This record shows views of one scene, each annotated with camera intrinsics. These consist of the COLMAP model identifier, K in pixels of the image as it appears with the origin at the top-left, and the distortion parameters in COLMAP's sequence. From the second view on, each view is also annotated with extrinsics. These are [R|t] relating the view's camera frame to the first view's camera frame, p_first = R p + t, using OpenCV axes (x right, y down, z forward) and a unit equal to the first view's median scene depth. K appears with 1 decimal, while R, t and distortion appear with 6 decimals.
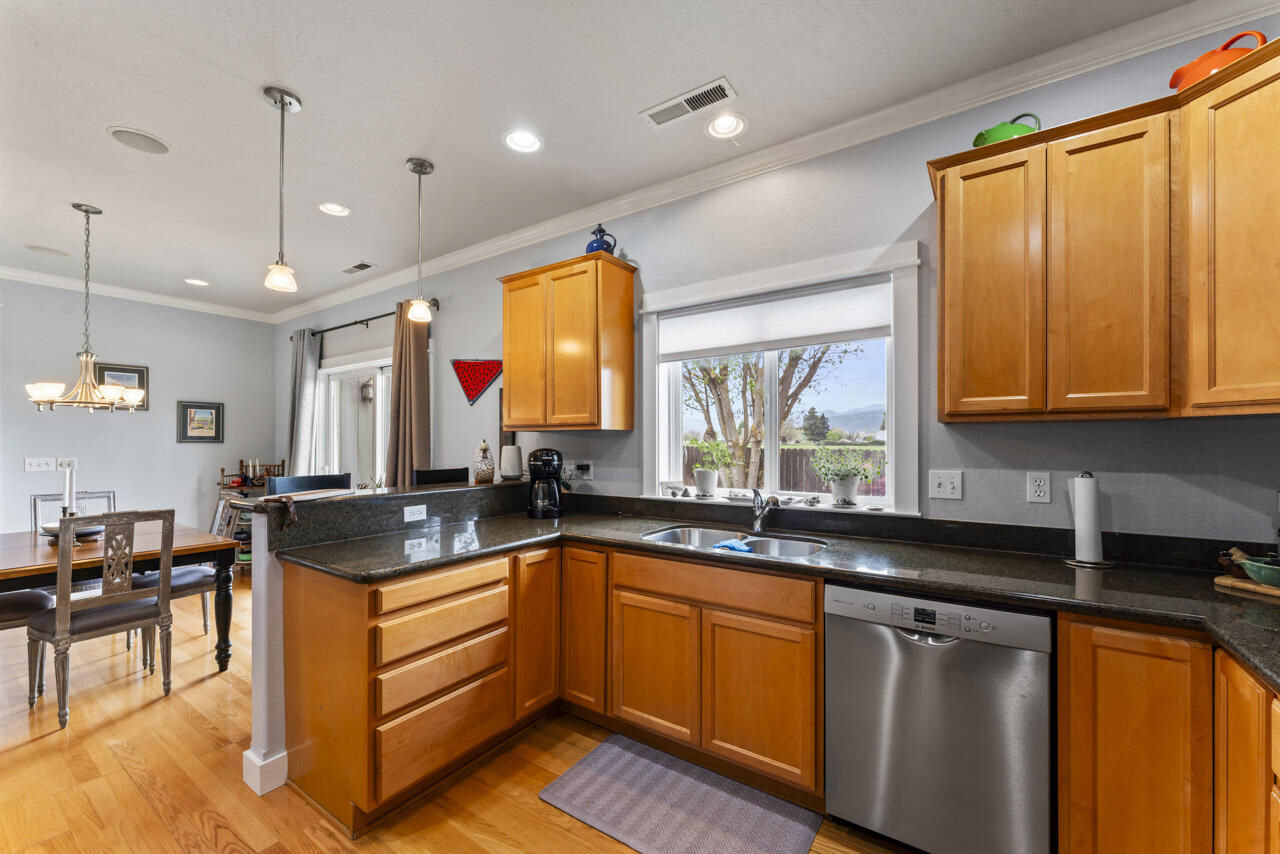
lens RADIAL K [[514.6, 0, 639.1], [0, 514.6, 441.7], [0, 0, 1]] dist [-0.001714, 0.000540]
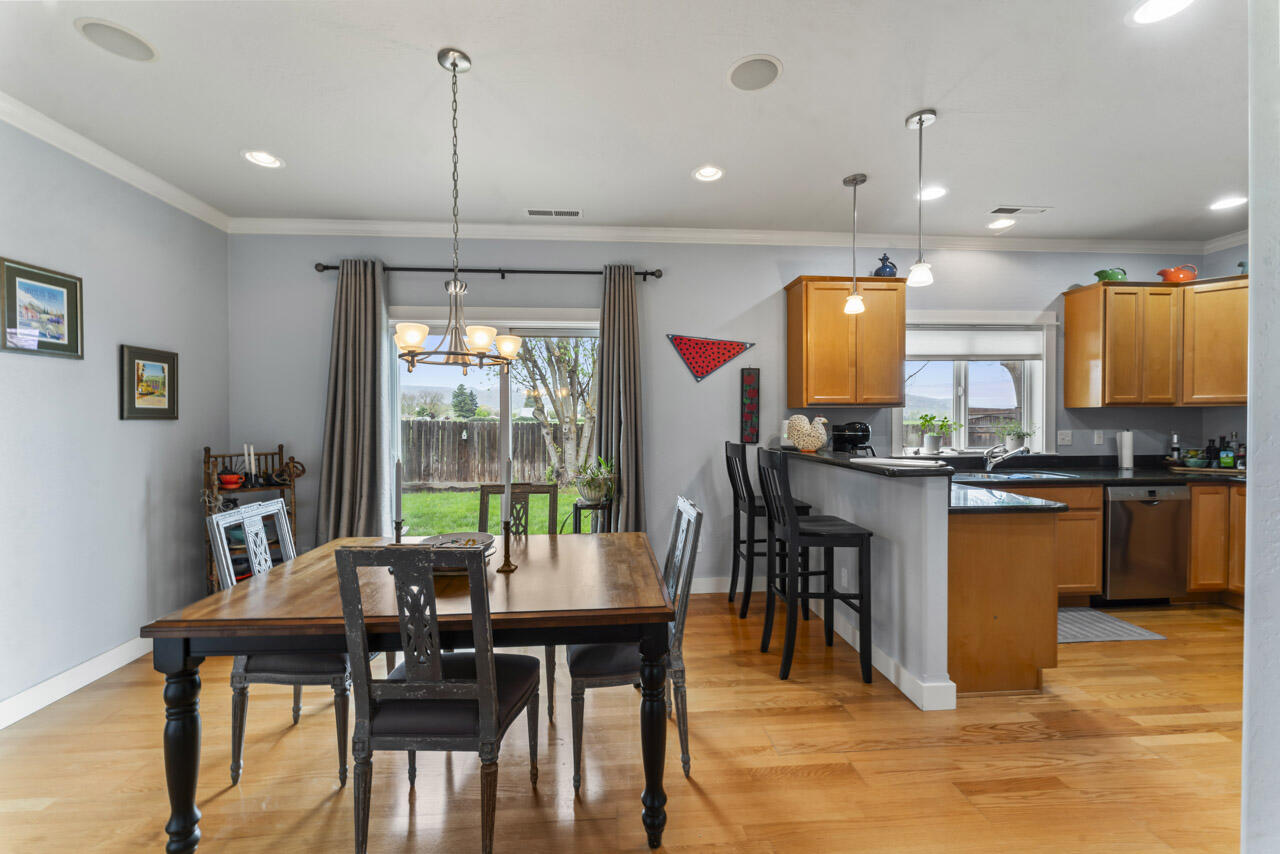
lens RADIAL K [[514.6, 0, 631.9], [0, 514.6, 427.6], [0, 0, 1]] dist [-0.001714, 0.000540]
pose [[0.778161, -0.012663, 0.627937, -1.304417], [0.001532, 0.999832, 0.018264, 0.002458], [-0.628063, -0.013251, 0.778050, 0.336129]]
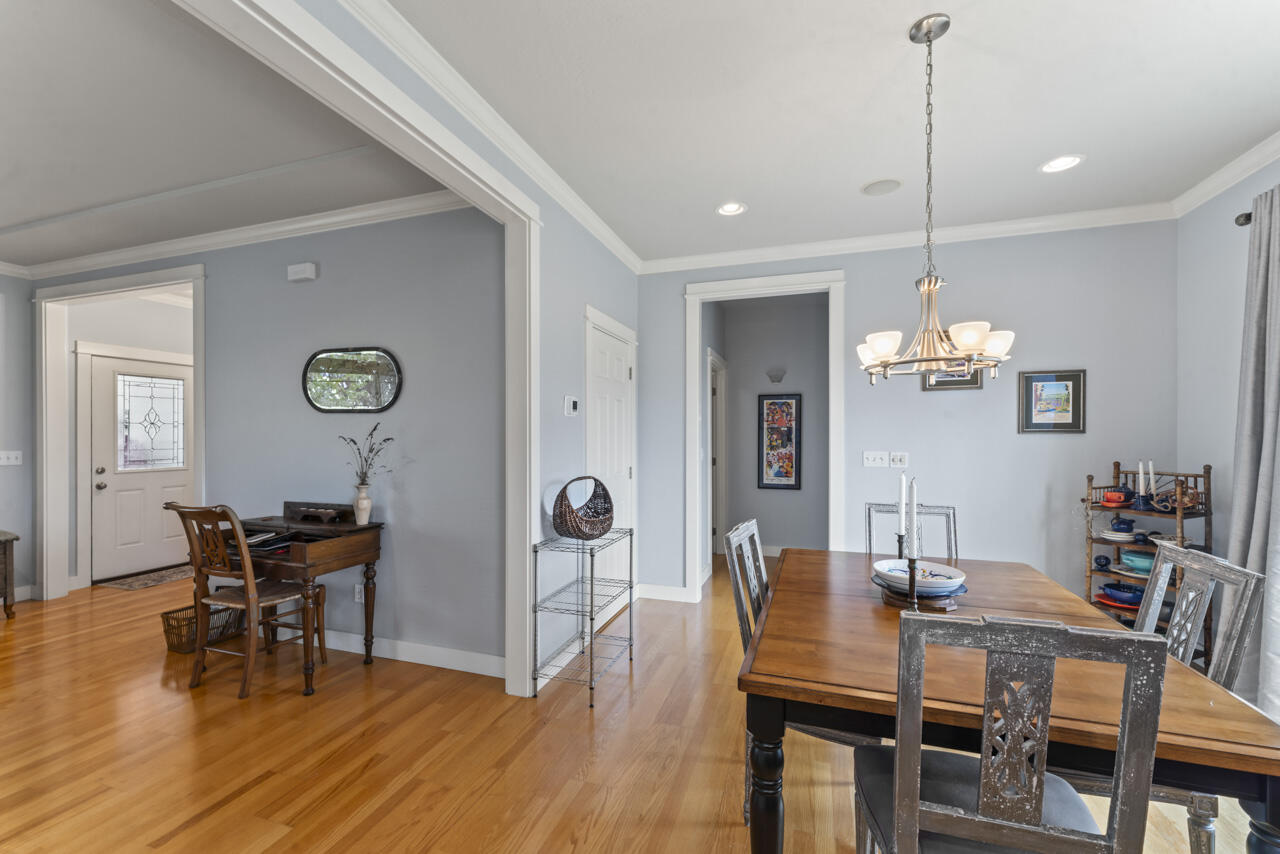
lens RADIAL K [[514.6, 0, 647.4], [0, 514.6, 437.0], [0, 0, 1]] dist [-0.001714, 0.000540]
pose [[0.282132, 0.003422, -0.959370, -0.607124], [0.006022, 0.999968, 0.005338, 0.000558], [0.959357, -0.007283, 0.282102, 0.530441]]
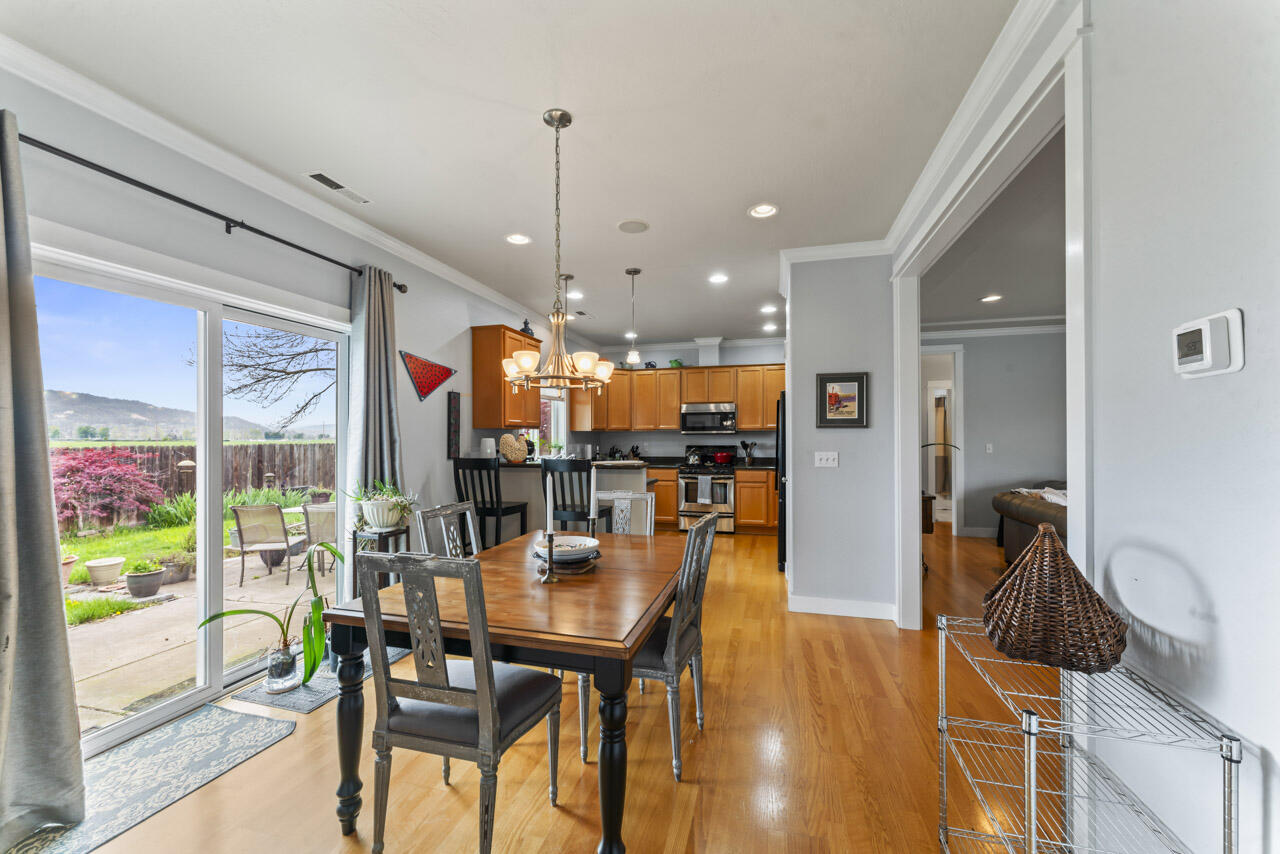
lens RADIAL K [[514.6, 0, 635.0], [0, 514.6, 441.1], [0, 0, 1]] dist [-0.001714, 0.000540]
pose [[-0.334855, -0.007411, 0.942240, -1.794214], [-0.002697, 0.999973, 0.006906, 0.005377], [-0.942266, -0.000229, -0.334866, 1.145145]]
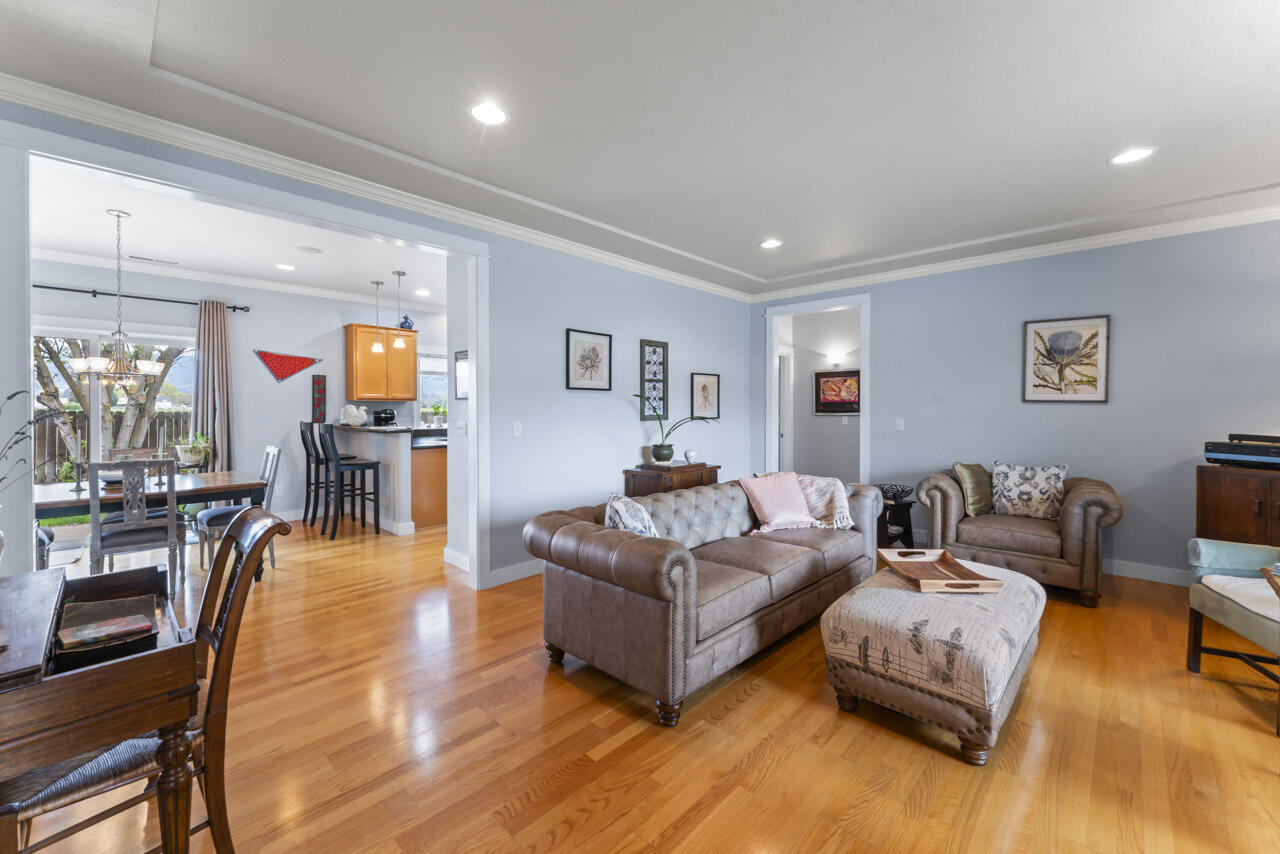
lens RADIAL K [[514.6, 0, 638.2], [0, 514.6, 410.2], [0, 0, 1]] dist [-0.001714, 0.000540]
pose [[0.155698, -0.006843, 0.987781, -2.056642], [-0.005093, 0.999957, 0.007730, -0.005138], [-0.987792, -0.006234, 0.155656, -0.390453]]
